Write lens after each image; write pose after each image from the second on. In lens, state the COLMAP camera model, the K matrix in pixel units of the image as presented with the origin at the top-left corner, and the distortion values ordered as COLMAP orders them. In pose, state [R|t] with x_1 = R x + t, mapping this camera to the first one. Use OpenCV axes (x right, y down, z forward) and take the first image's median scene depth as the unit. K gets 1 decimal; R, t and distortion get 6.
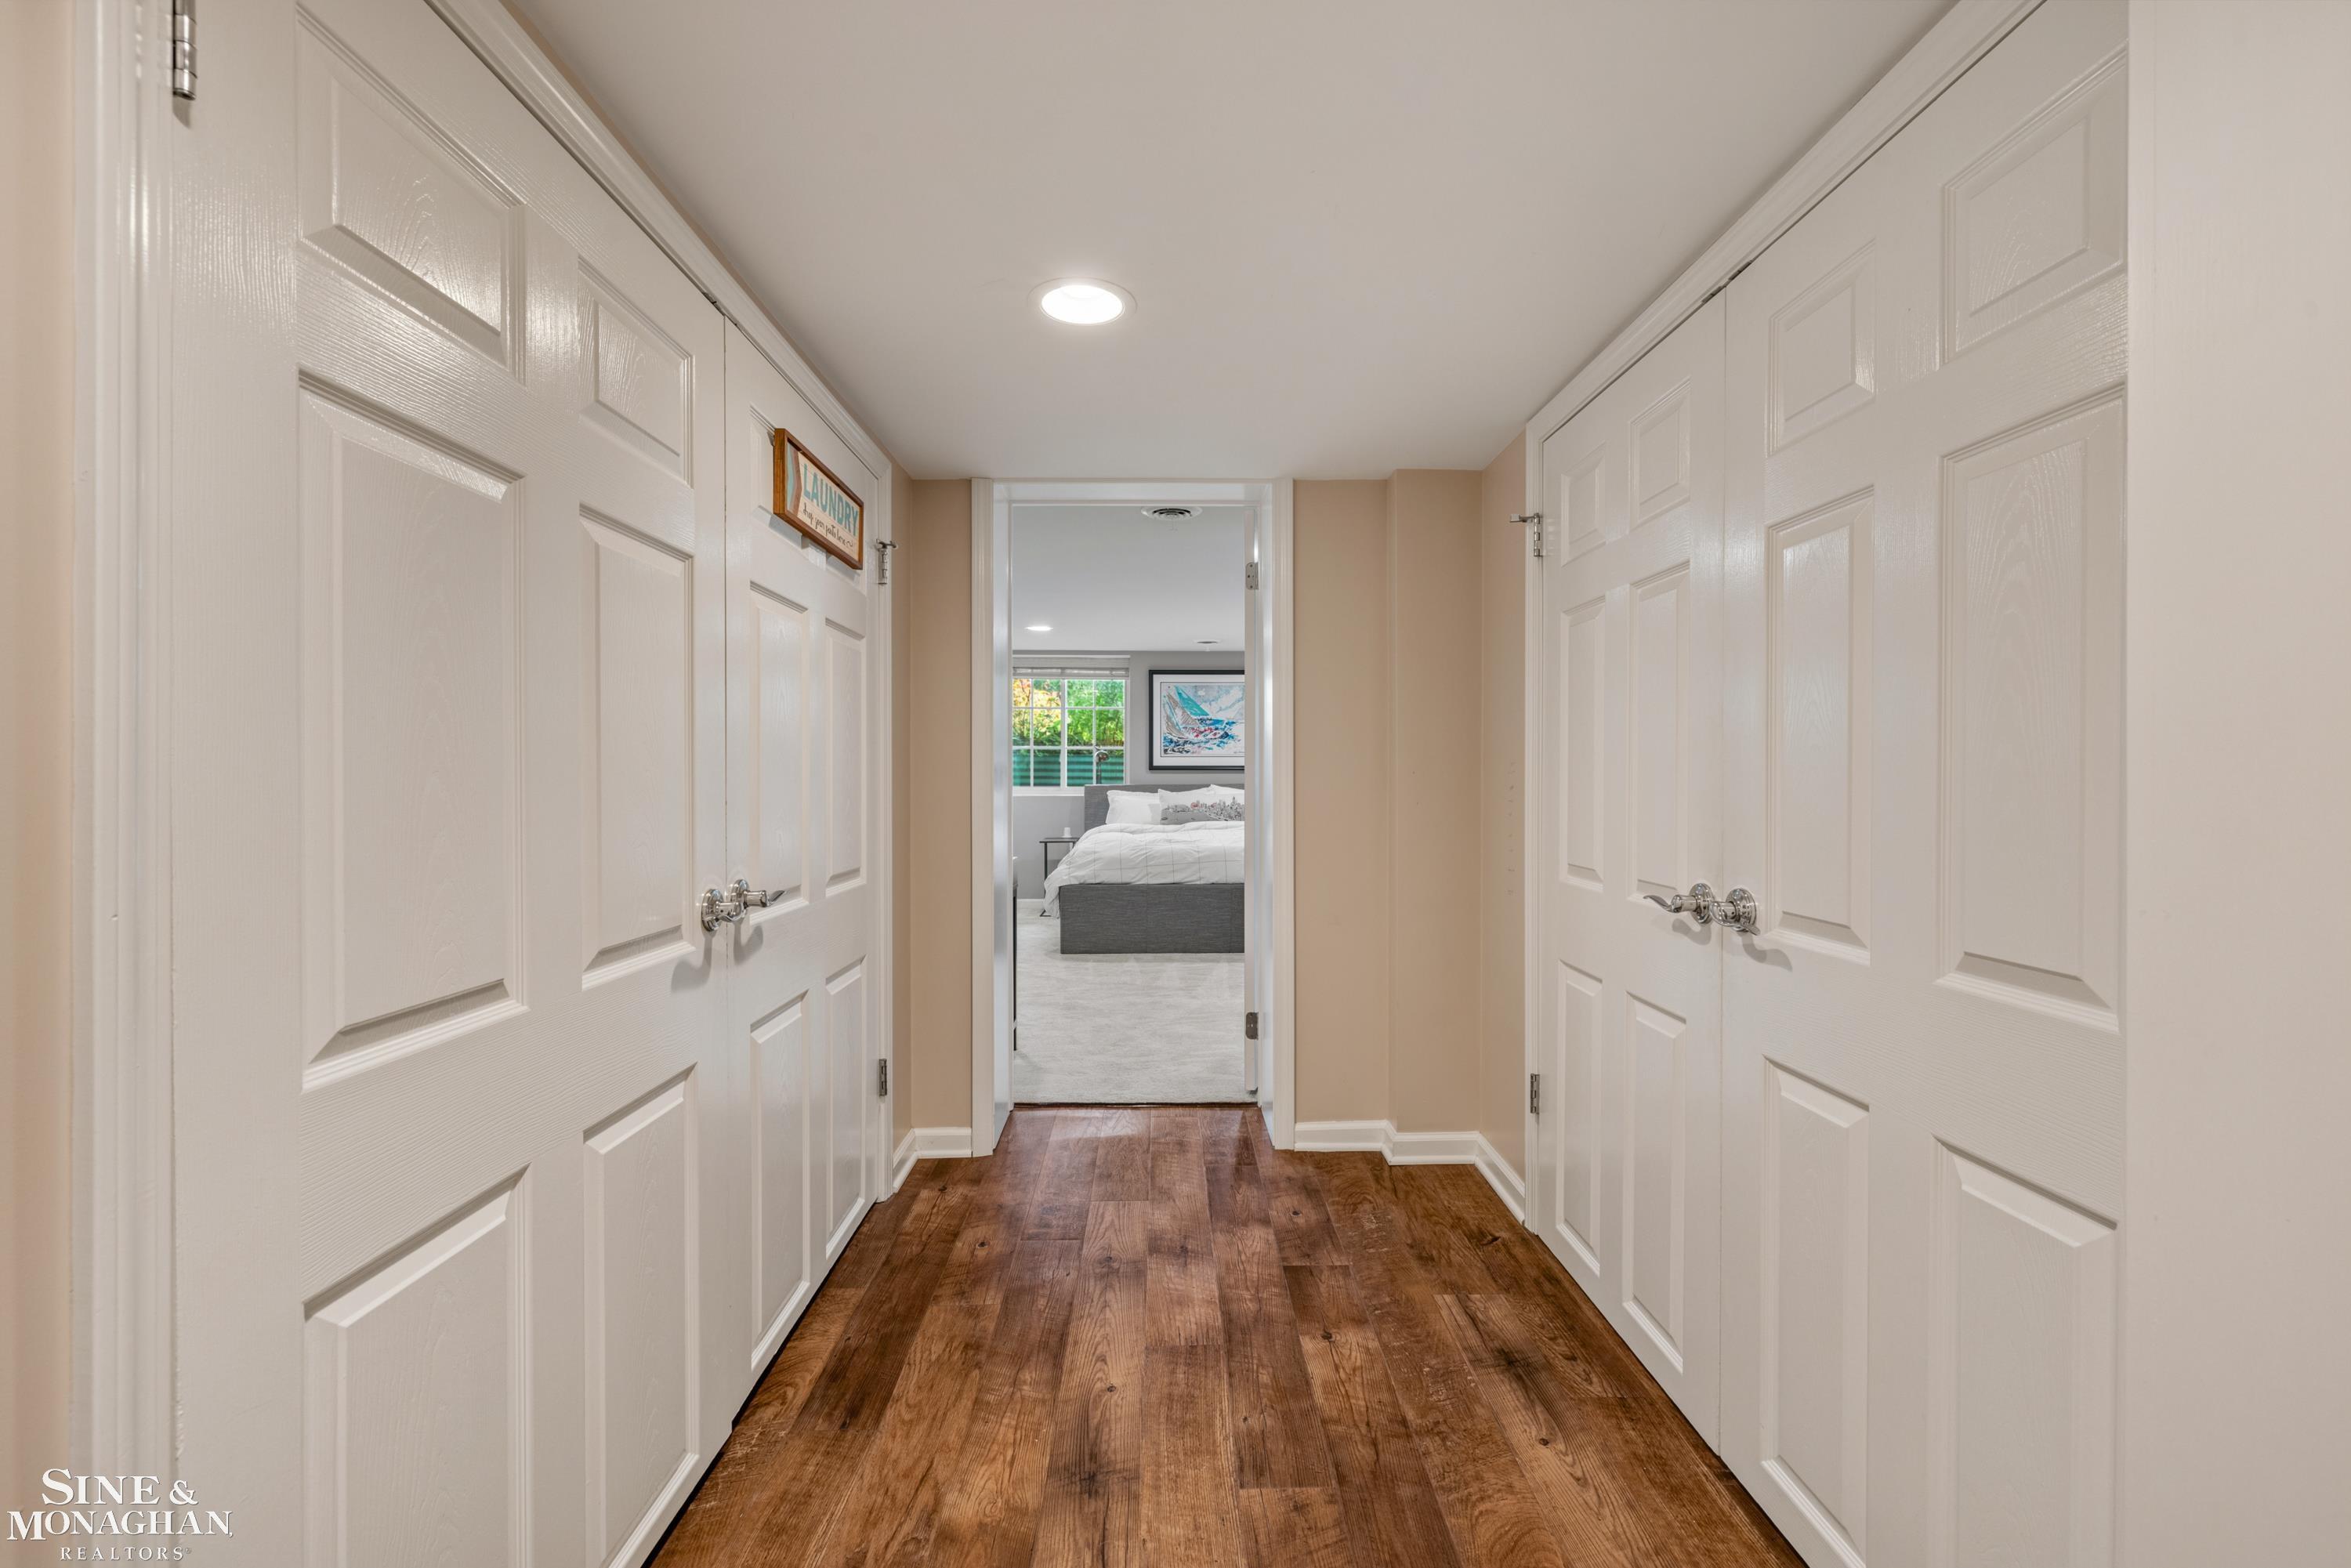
lens RADIAL K [[993.4, 0, 1174.0], [0, 993.4, 773.6], [0, 0, 1]] dist [0.002605, 0.000972]
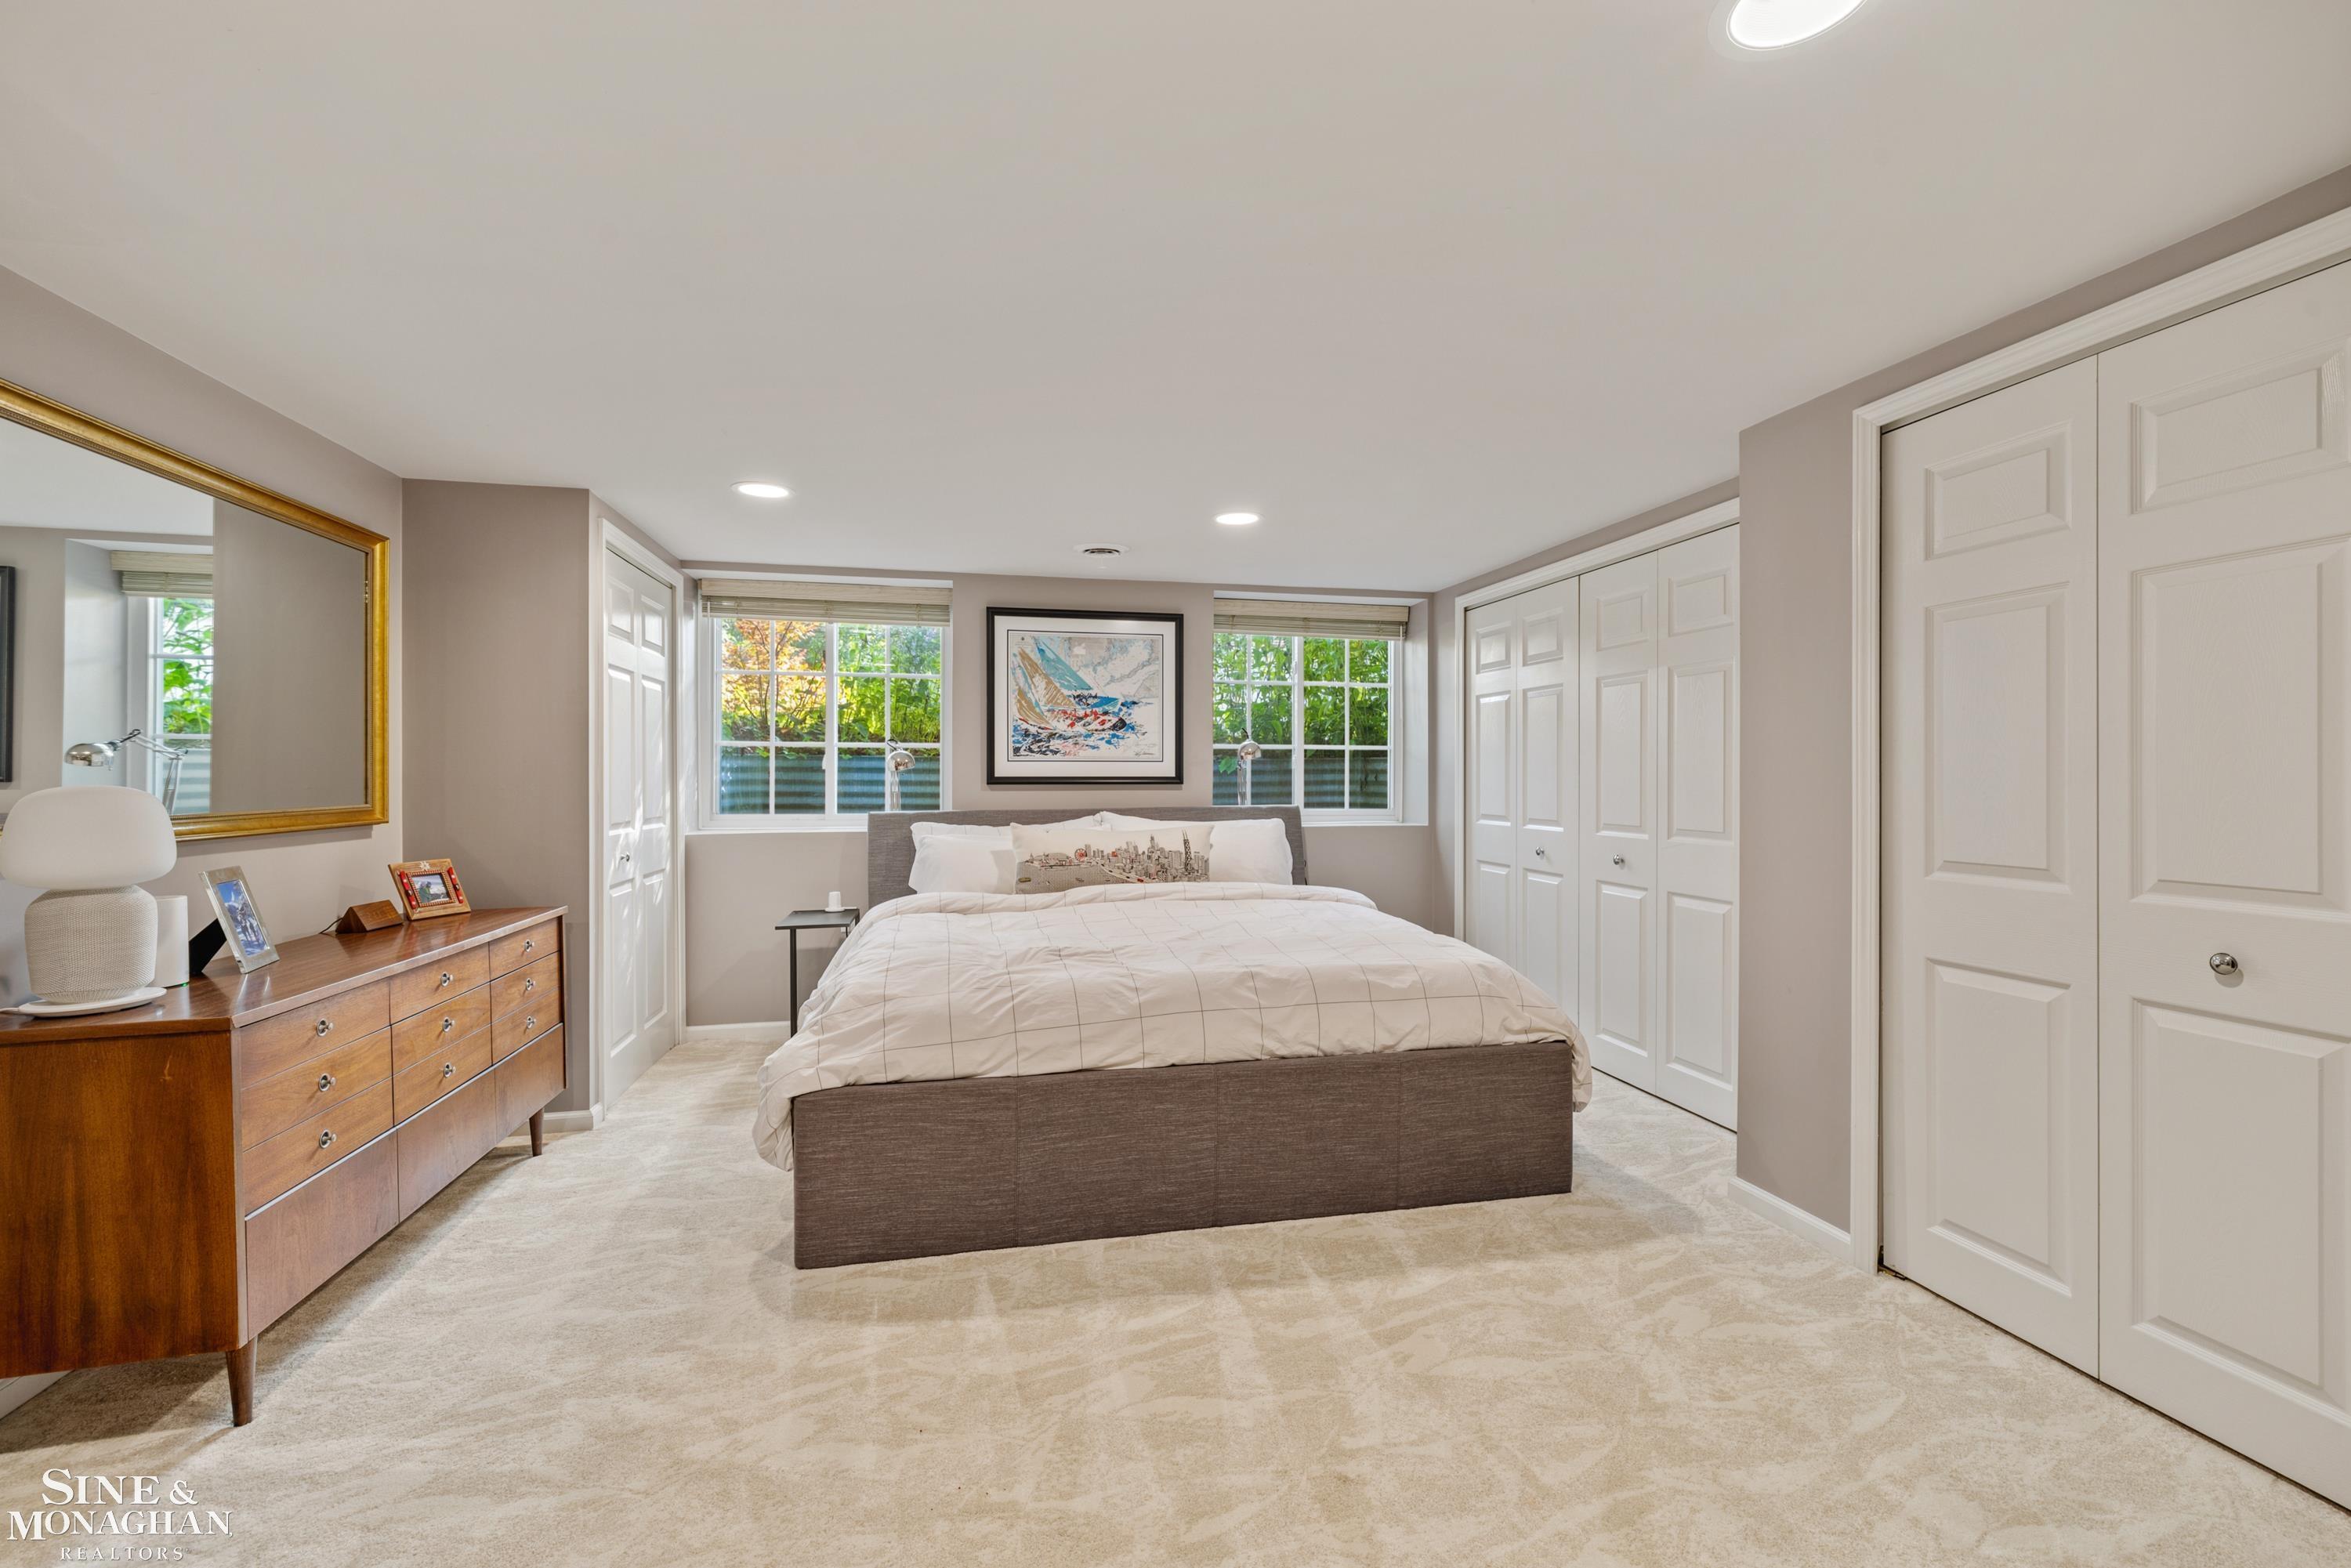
lens RADIAL K [[993.4, 0, 1174.0], [0, 993.4, 773.6], [0, 0, 1]] dist [0.002605, 0.000972]
pose [[0.980862, -0.001311, 0.194698, -0.031331], [0.000693, 0.999995, 0.003240, -0.011634], [-0.194702, -0.003043, 0.980858, 0.425749]]
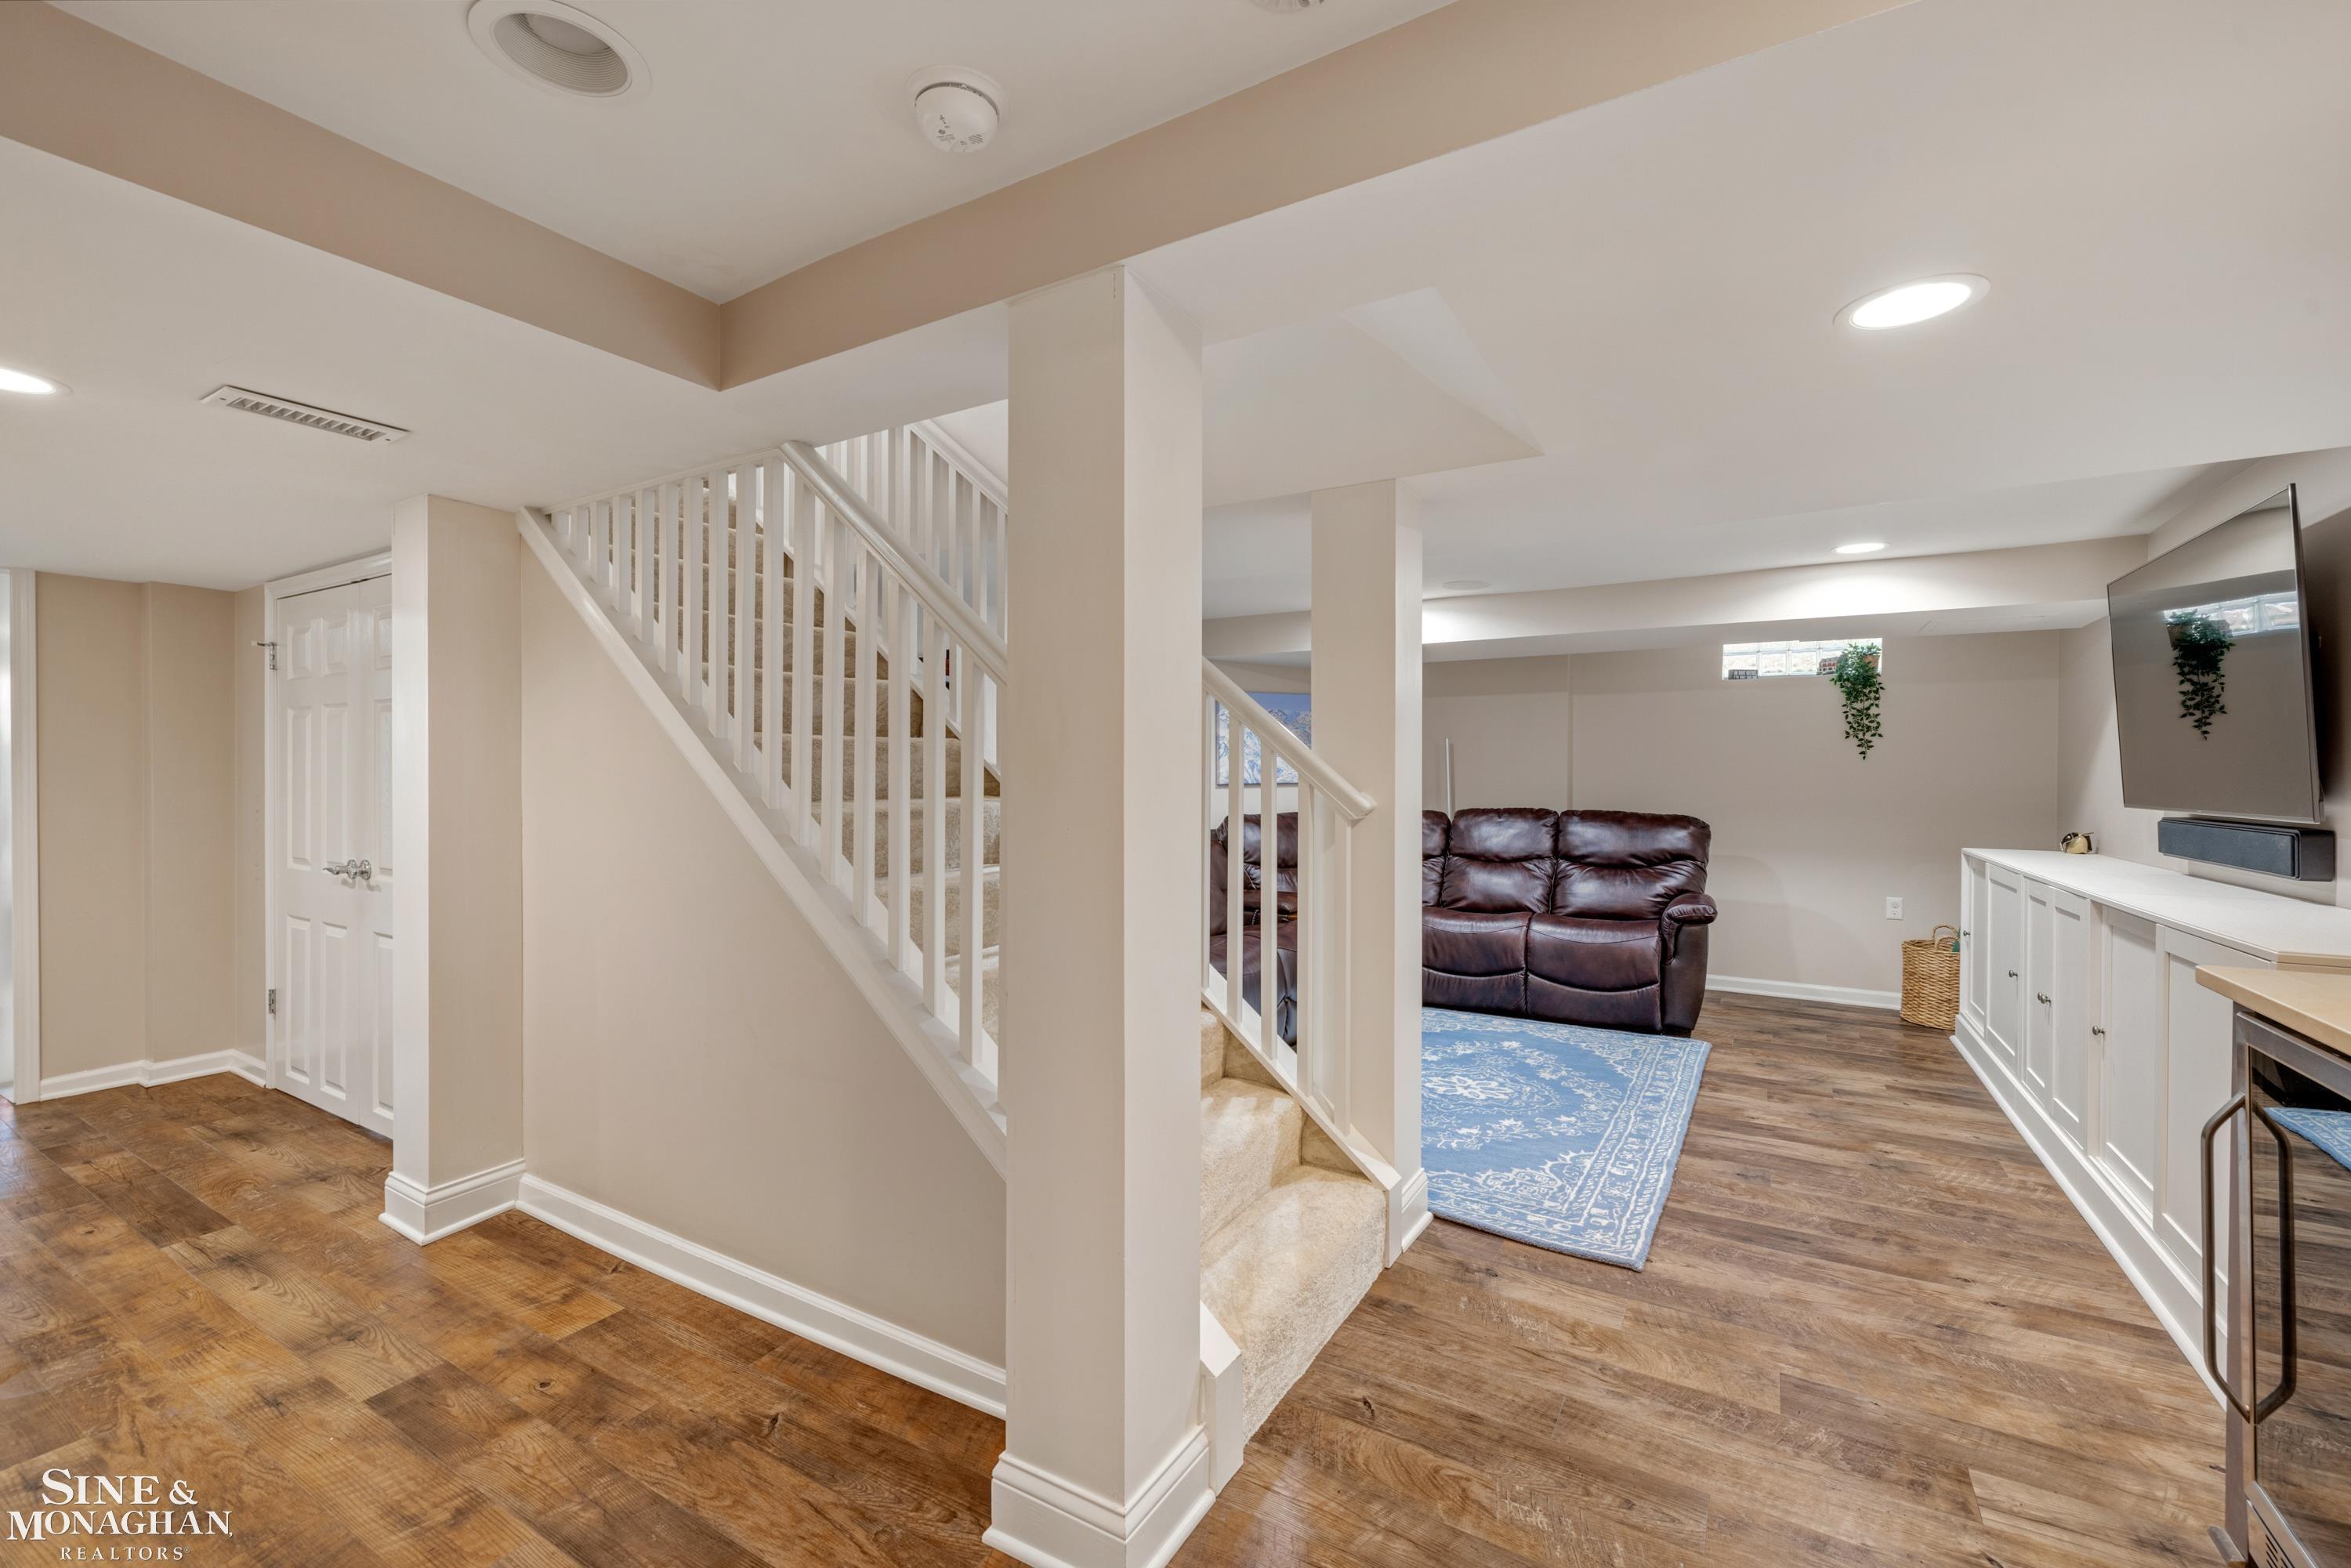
lens RADIAL K [[993.4, 0, 1174.0], [0, 993.4, 773.6], [0, 0, 1]] dist [0.002605, 0.000972]
pose [[0.534448, -0.004224, 0.845190, -0.181510], [-0.003549, 0.999967, 0.007242, -0.052647], [-0.845194, -0.006869, 0.534416, -0.907351]]
